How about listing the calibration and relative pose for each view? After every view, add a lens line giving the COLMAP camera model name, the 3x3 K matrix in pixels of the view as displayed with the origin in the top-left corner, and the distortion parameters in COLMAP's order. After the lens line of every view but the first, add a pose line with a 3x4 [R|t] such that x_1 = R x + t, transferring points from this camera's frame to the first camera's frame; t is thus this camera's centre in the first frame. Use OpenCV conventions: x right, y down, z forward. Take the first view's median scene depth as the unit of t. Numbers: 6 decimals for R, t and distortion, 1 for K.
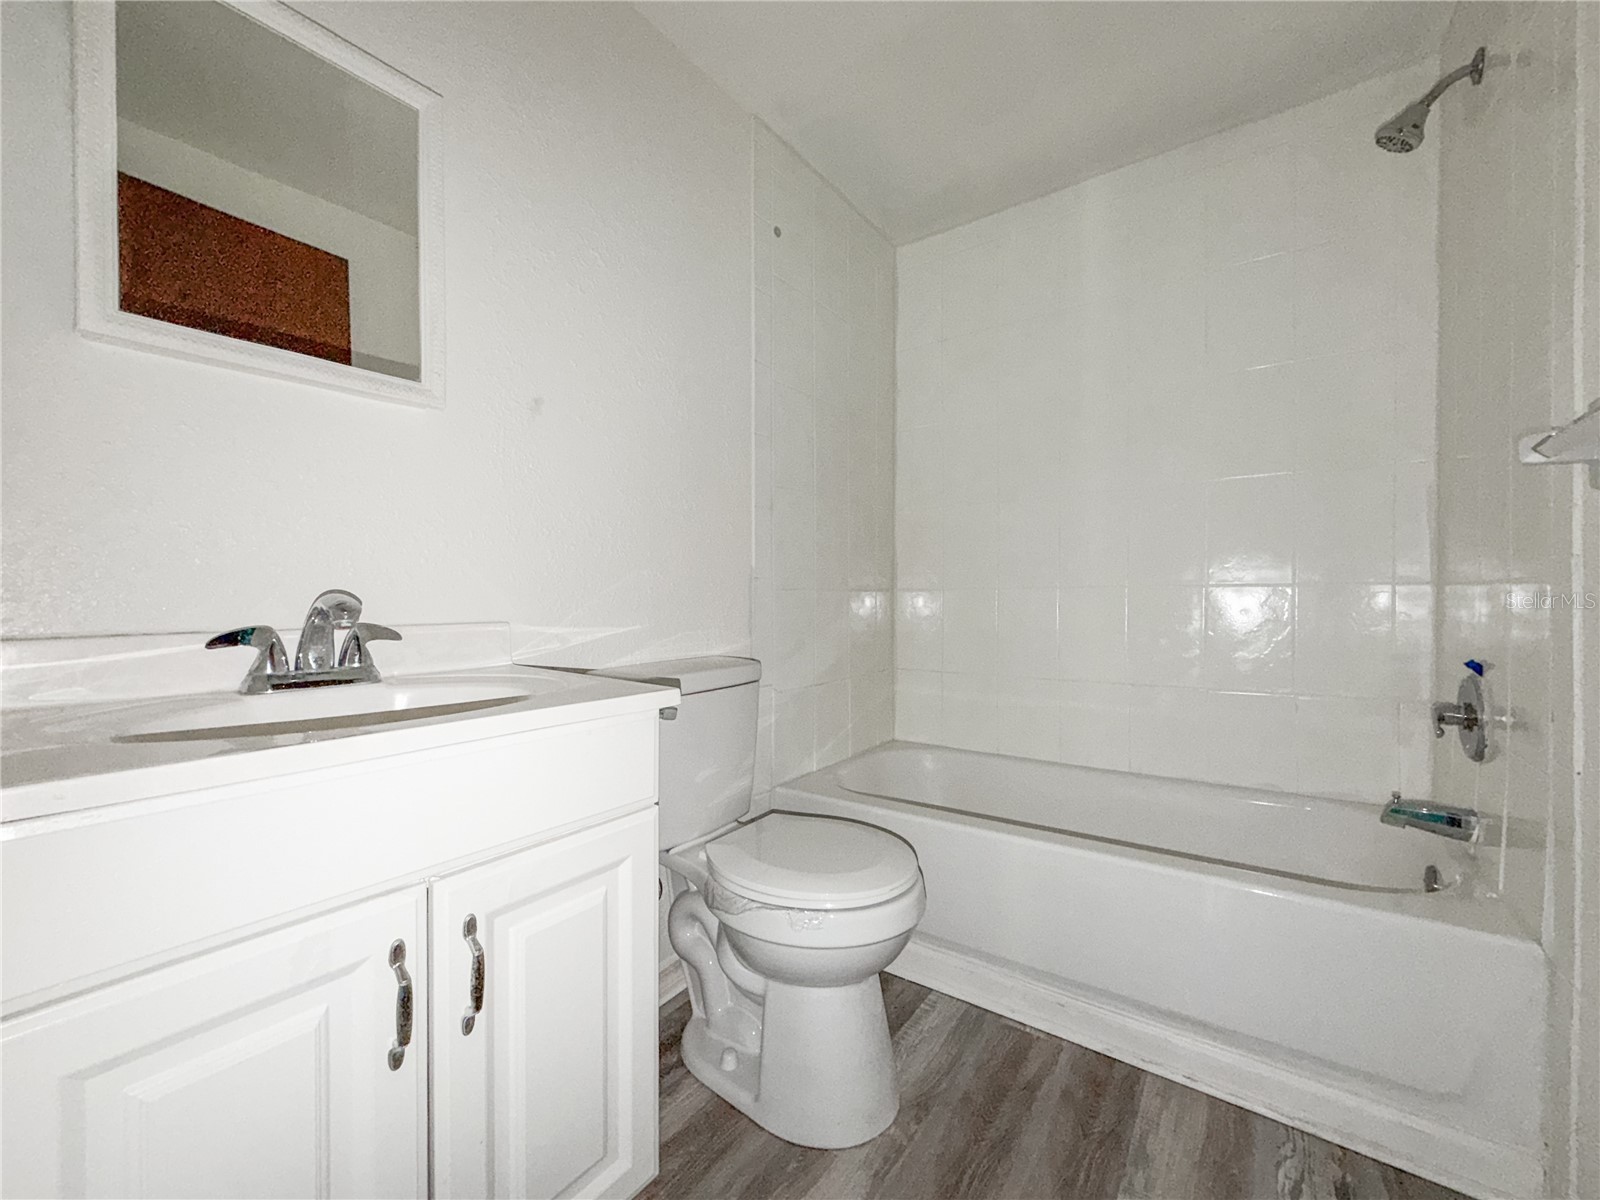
lens RADIAL K [[649.4, 0, 774.7], [0, 649.4, 599.4], [0, 0, 1]] dist [0.004447, -0.000541]
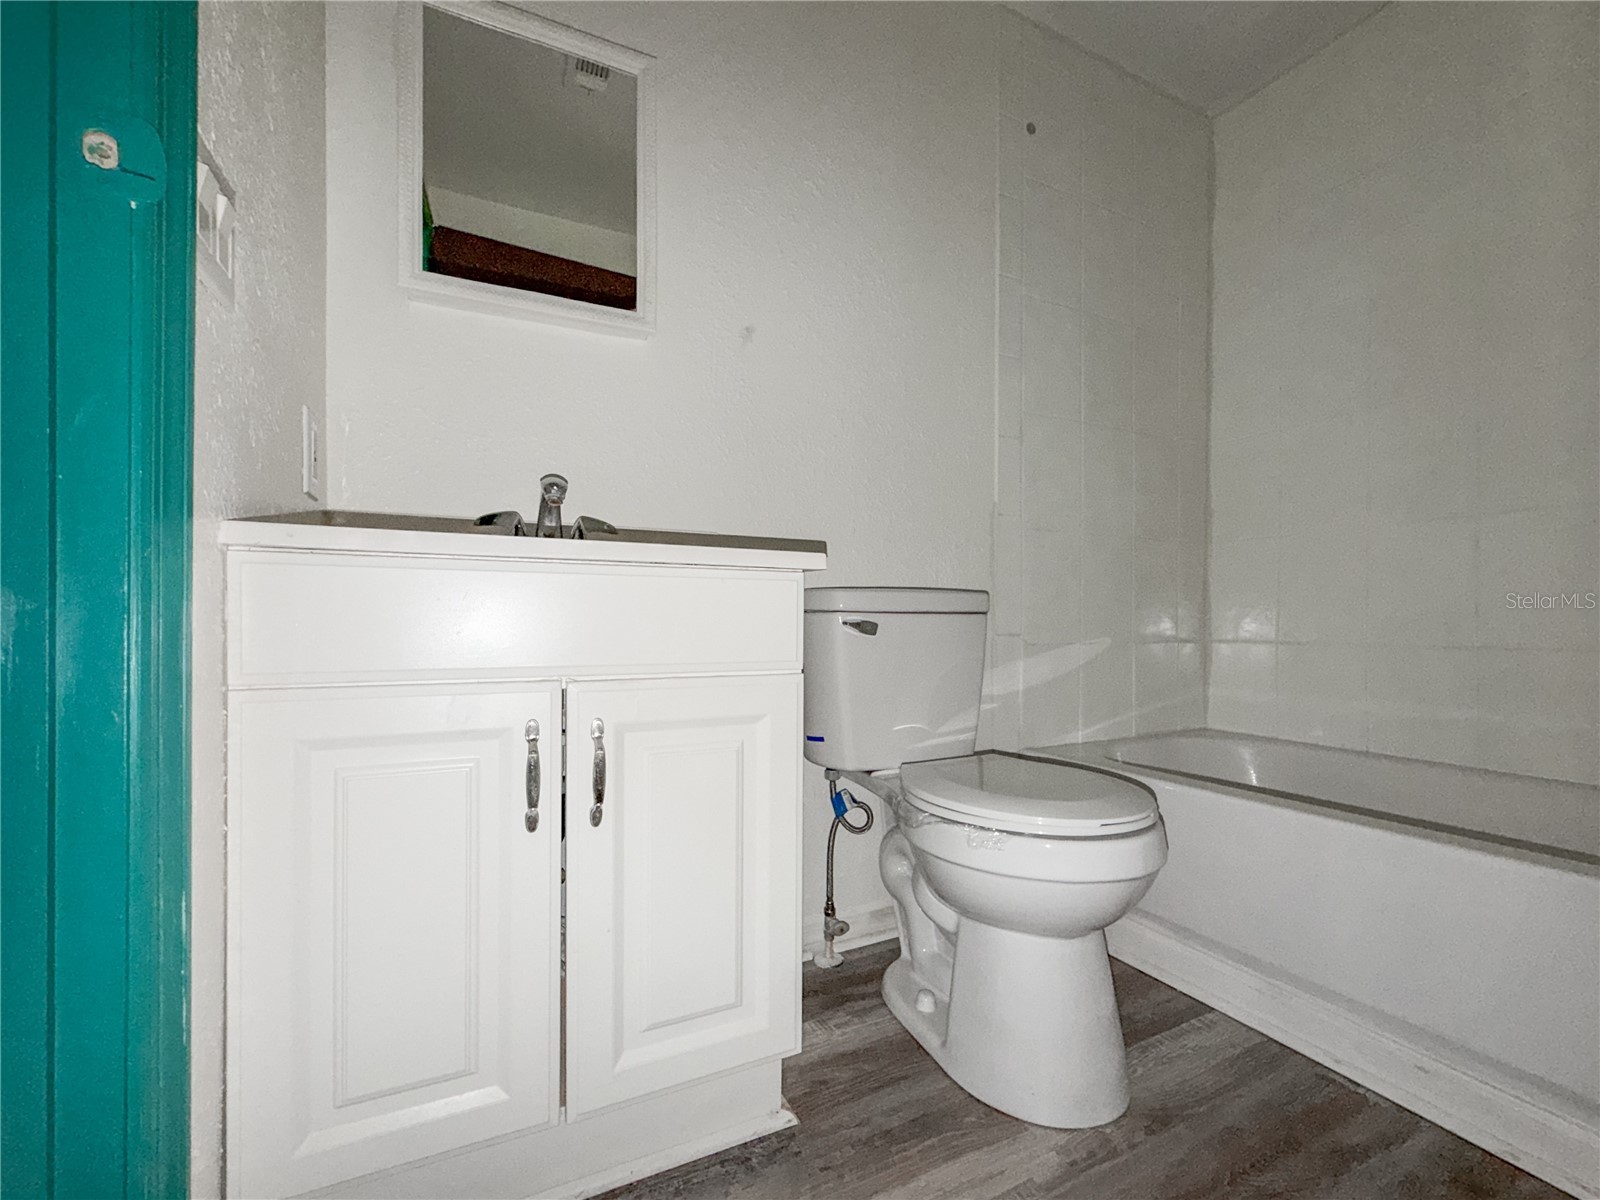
lens RADIAL K [[649.4, 0, 793.9], [0, 649.4, 627.1], [0, 0, 1]] dist [0.004447, -0.000541]
pose [[0.889641, 0.001960, -0.456656, 0.184722], [-0.005197, 0.999969, -0.005833, 0.185074], [0.456631, 0.007562, 0.889624, 0.093152]]
